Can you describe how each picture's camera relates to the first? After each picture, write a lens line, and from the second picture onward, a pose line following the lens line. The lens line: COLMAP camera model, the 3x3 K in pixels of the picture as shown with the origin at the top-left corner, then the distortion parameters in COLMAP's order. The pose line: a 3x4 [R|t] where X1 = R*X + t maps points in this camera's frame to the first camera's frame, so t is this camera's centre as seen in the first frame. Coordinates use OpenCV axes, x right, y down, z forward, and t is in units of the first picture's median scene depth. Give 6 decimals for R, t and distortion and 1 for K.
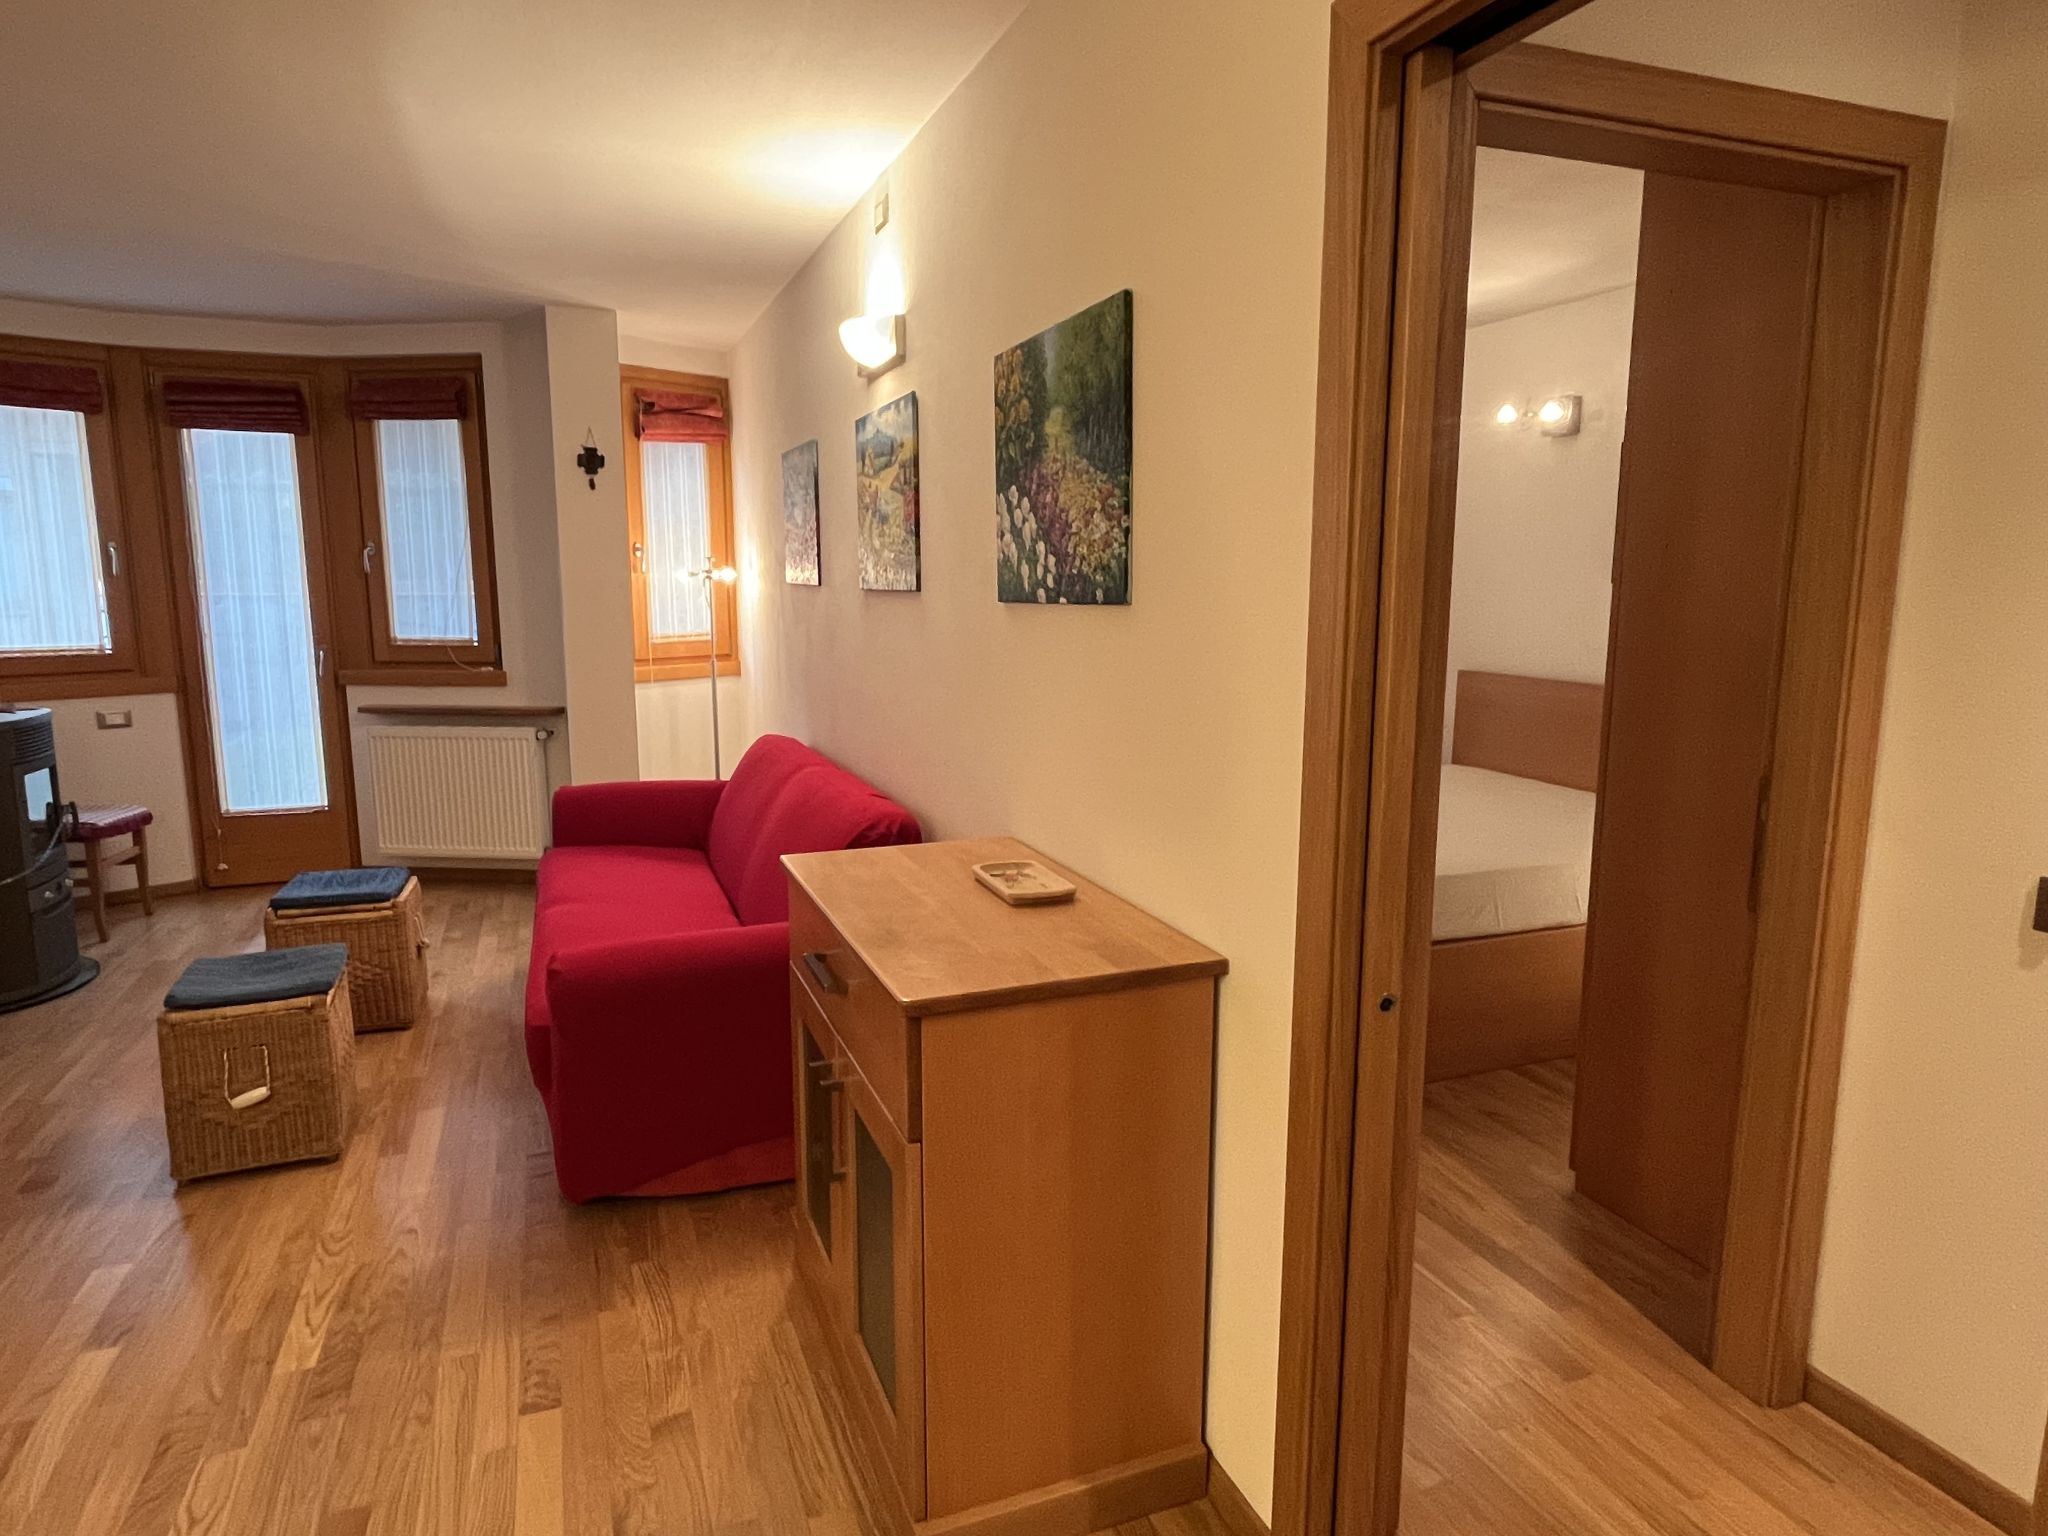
lens RADIAL K [[1188.9, 0, 1019.4], [0, 1188.9, 762.6], [0, 0, 1]] dist [-0.003807, -0.000956]
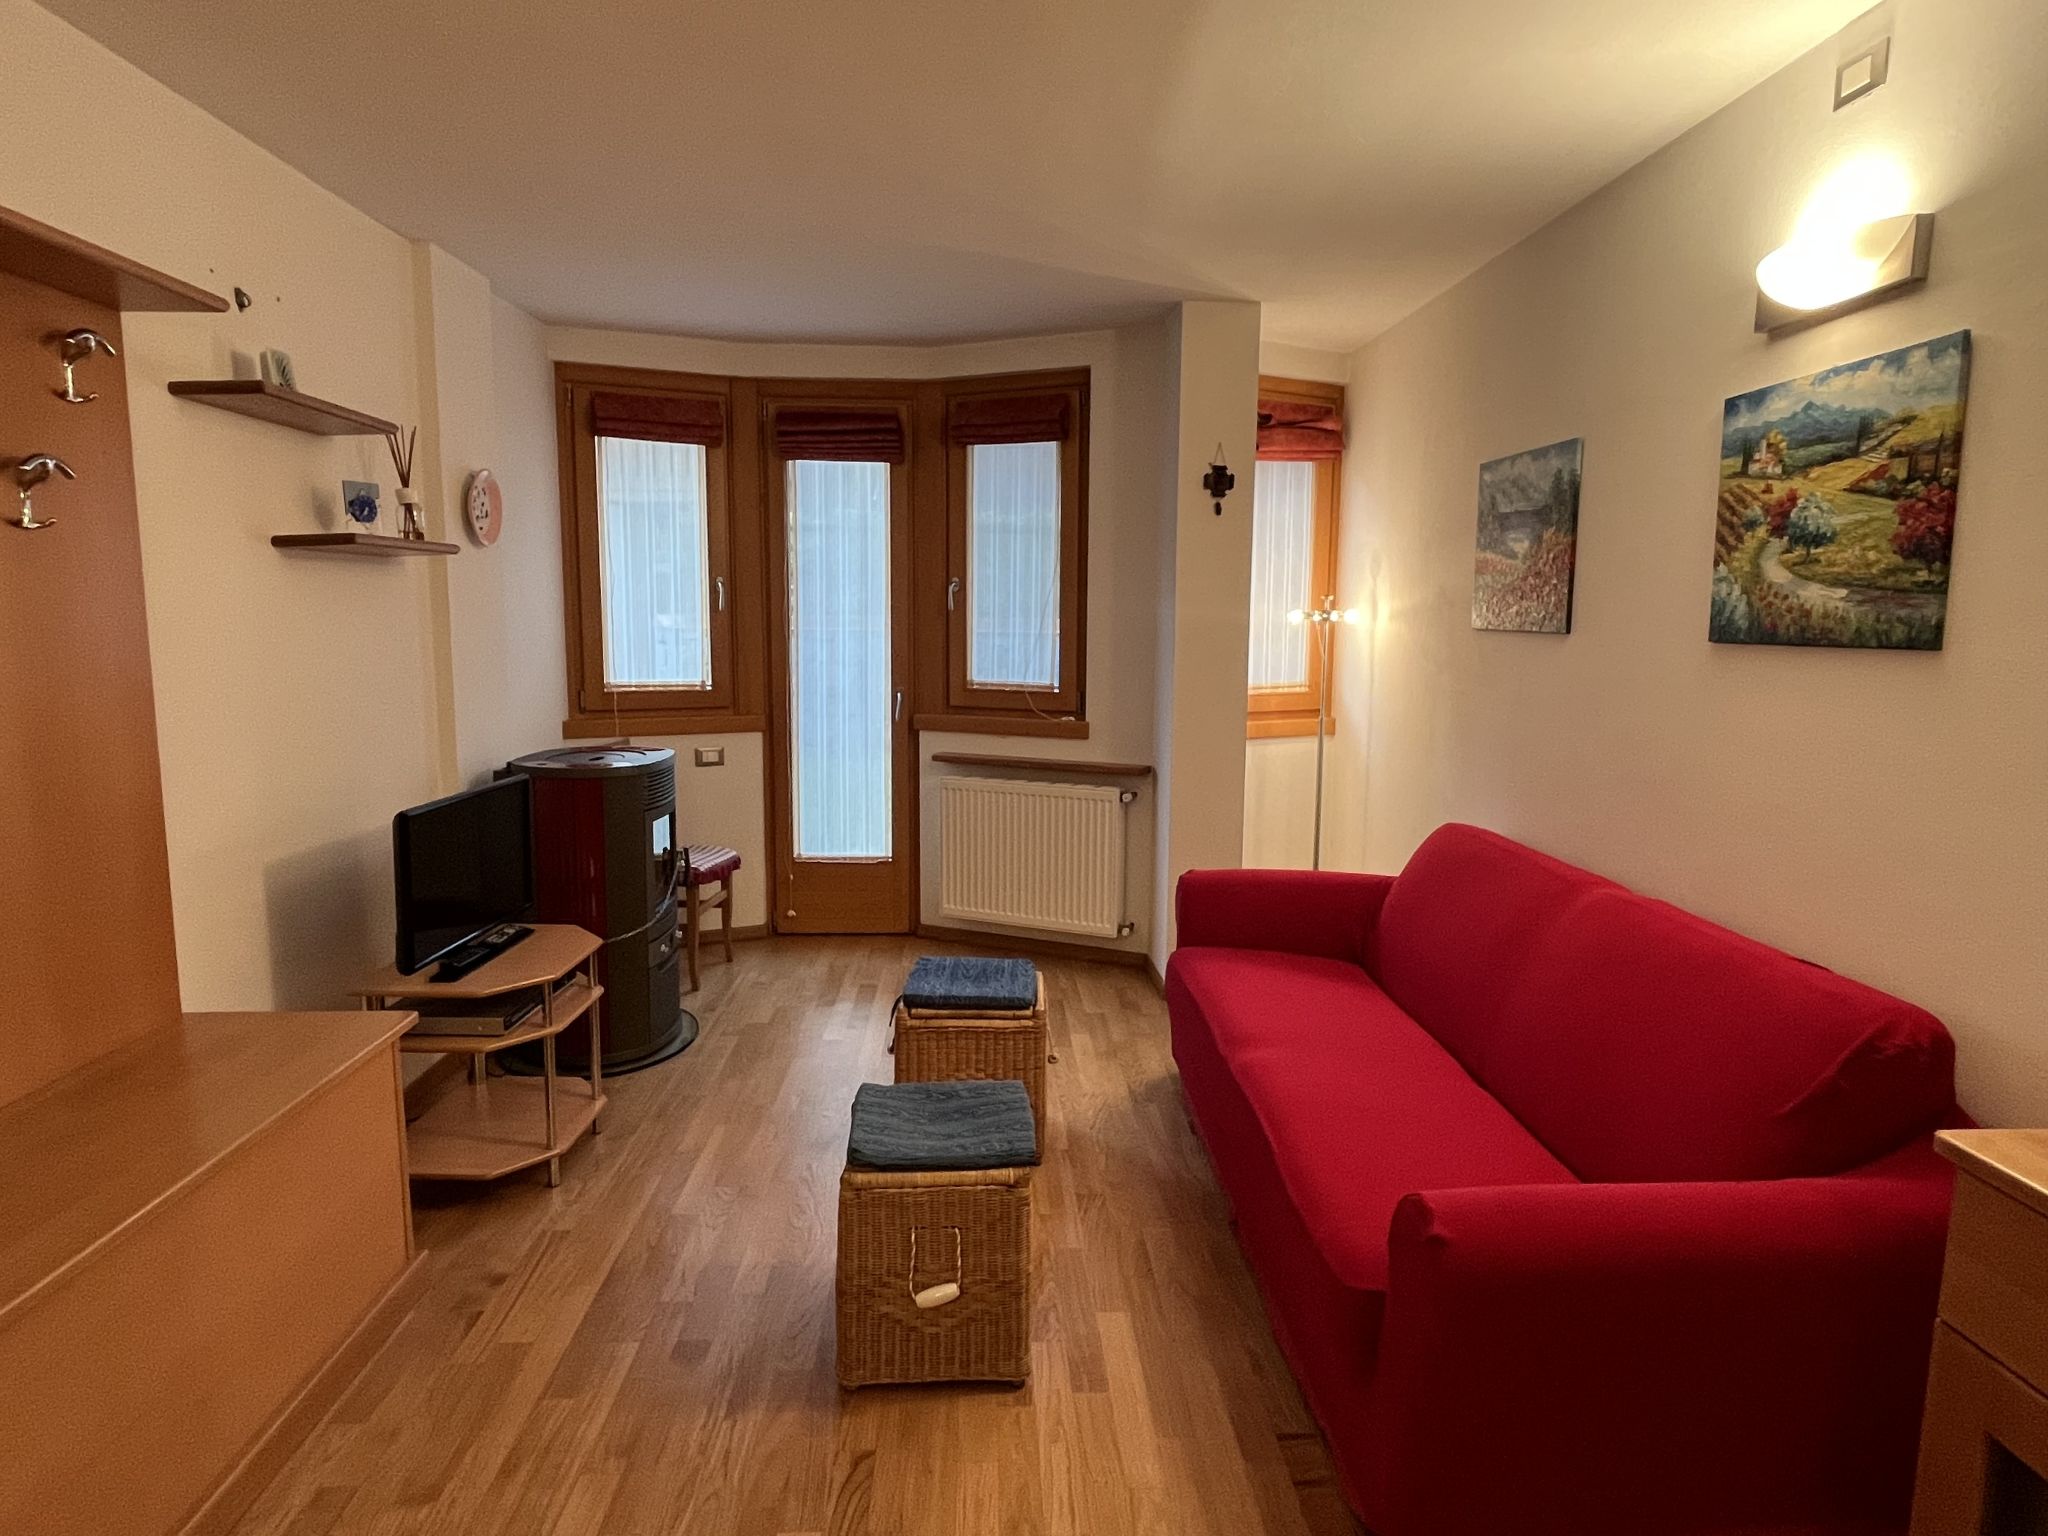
lens RADIAL K [[1188.9, 0, 1019.4], [0, 1188.9, 762.6], [0, 0, 1]] dist [-0.003807, -0.000956]
pose [[0.944587, 0.049711, -0.324475, -0.209432], [-0.060091, 0.997950, -0.022041, -0.026325], [0.322714, 0.040318, 0.945638, 0.159563]]
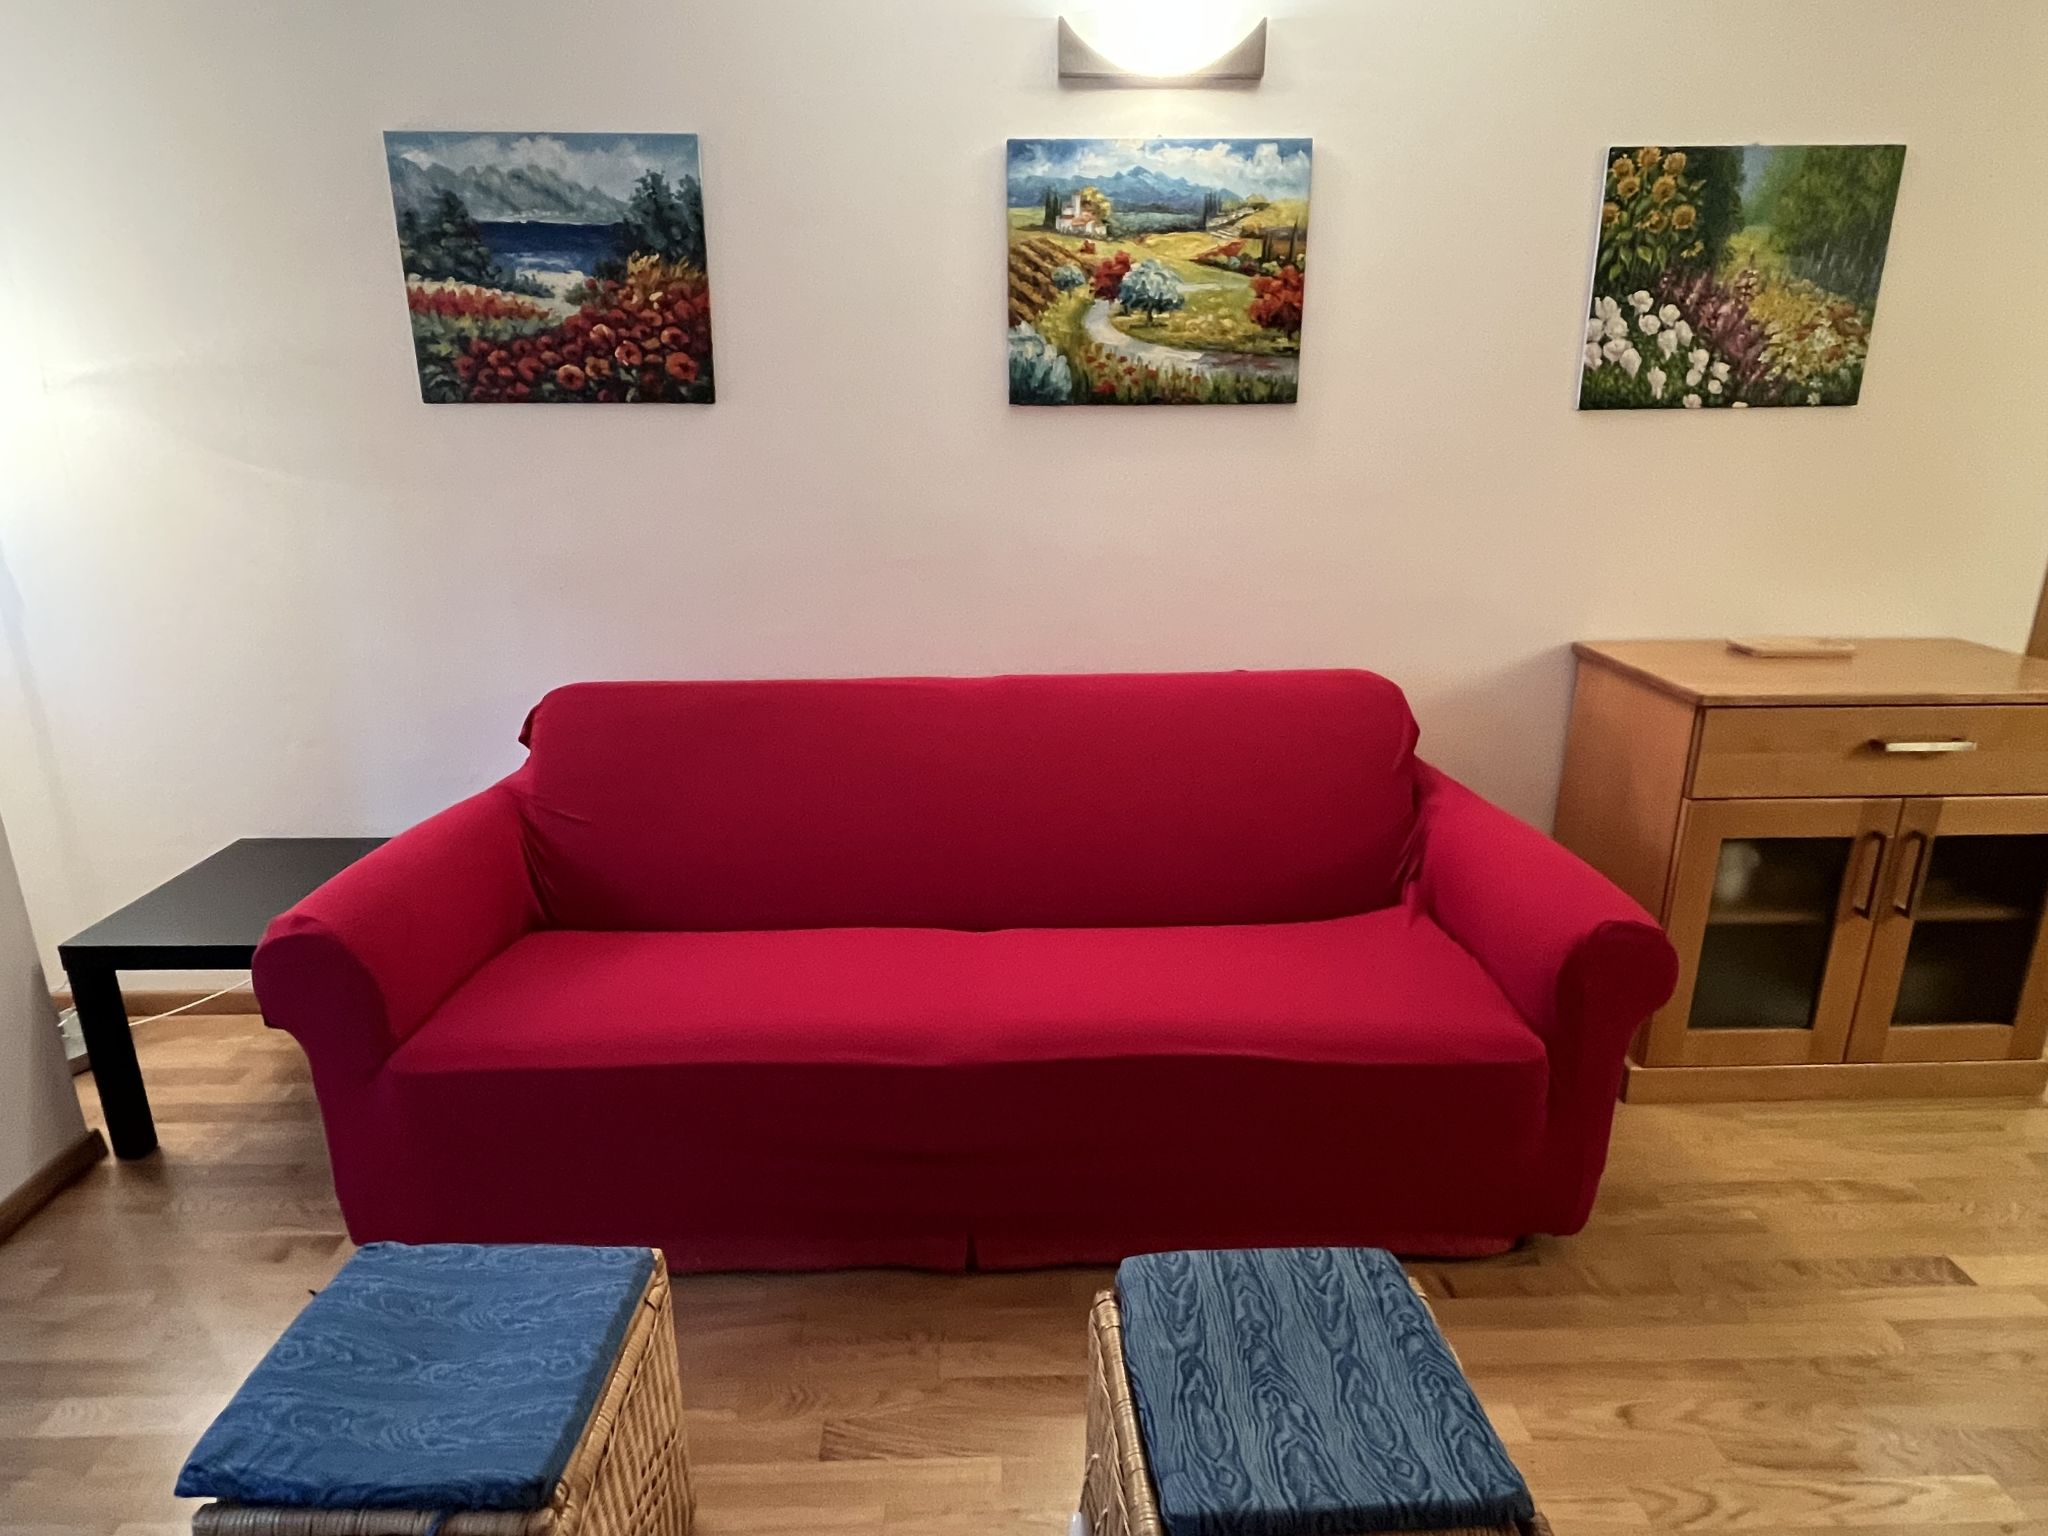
lens RADIAL K [[1188.9, 0, 1019.4], [0, 1188.9, 762.6], [0, 0, 1]] dist [-0.003807, -0.000956]
pose [[0.336498, -0.273921, 0.900964, -0.588677], [0.150646, 0.960095, 0.235634, -0.079992], [-0.929556, 0.056436, 0.364336, 0.556747]]
